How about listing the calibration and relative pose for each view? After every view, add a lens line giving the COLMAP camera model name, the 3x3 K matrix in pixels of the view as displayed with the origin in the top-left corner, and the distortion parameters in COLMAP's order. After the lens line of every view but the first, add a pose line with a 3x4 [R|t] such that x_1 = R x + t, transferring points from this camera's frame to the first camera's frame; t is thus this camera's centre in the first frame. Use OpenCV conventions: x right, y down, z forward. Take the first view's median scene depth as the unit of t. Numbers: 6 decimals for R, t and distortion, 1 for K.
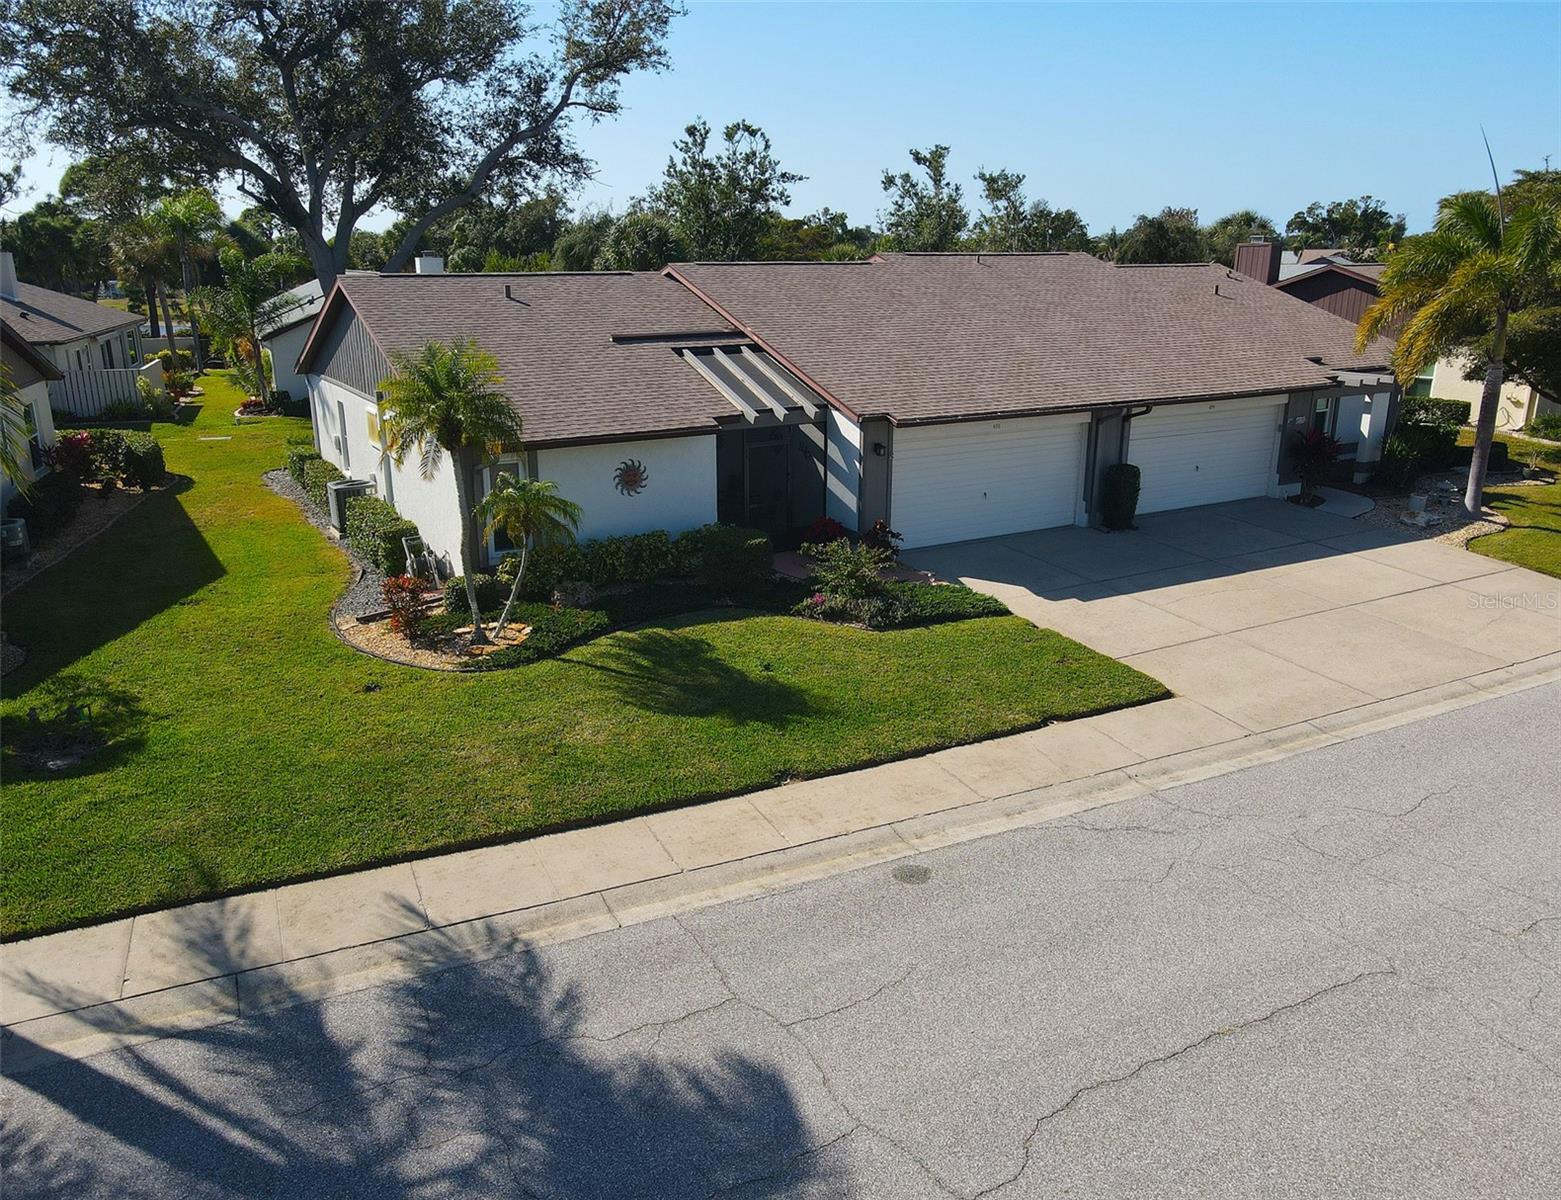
lens RADIAL K [[1223.0, 0, 774.6], [0, 1223.0, 605.3], [0, 0, 1]] dist [0.035197, 0.002601]
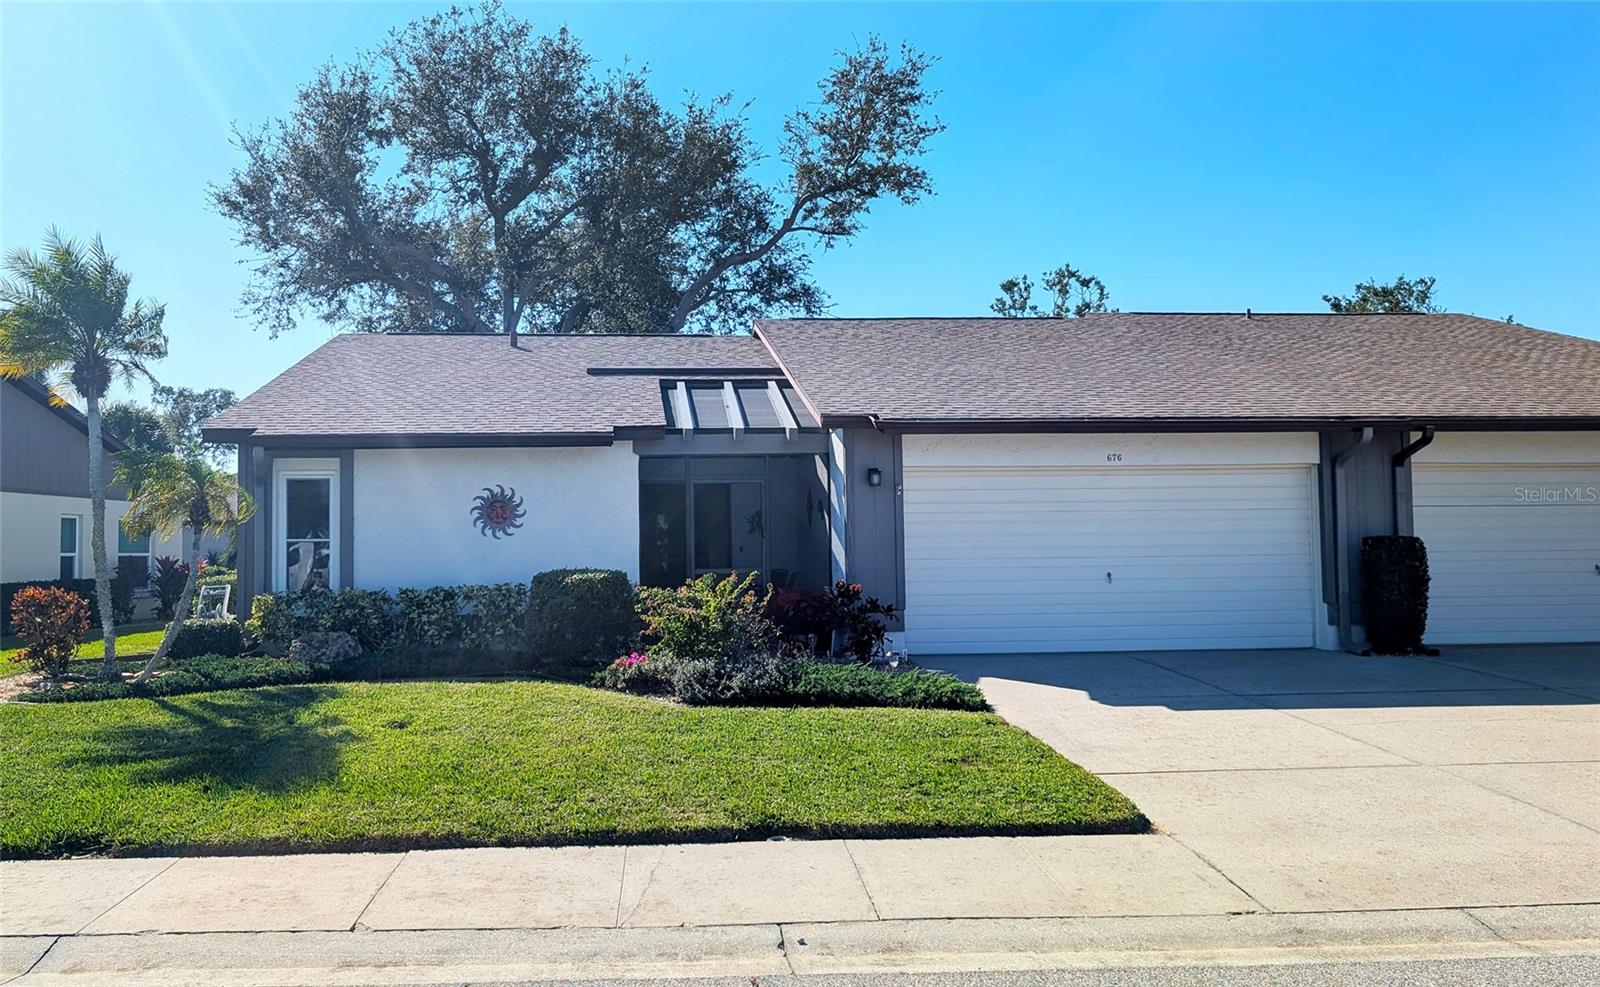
lens RADIAL K [[1290.0, 0, 749.3], [0, 1290.0, 518.5], [0, 0, 1]] dist [0.059226, -0.007855]
pose [[0.900839, -0.027355, -0.433291, 0.314104], [-0.109172, 0.951672, -0.287058, 0.090020], [0.420203, 0.305896, 0.854317, 0.418909]]
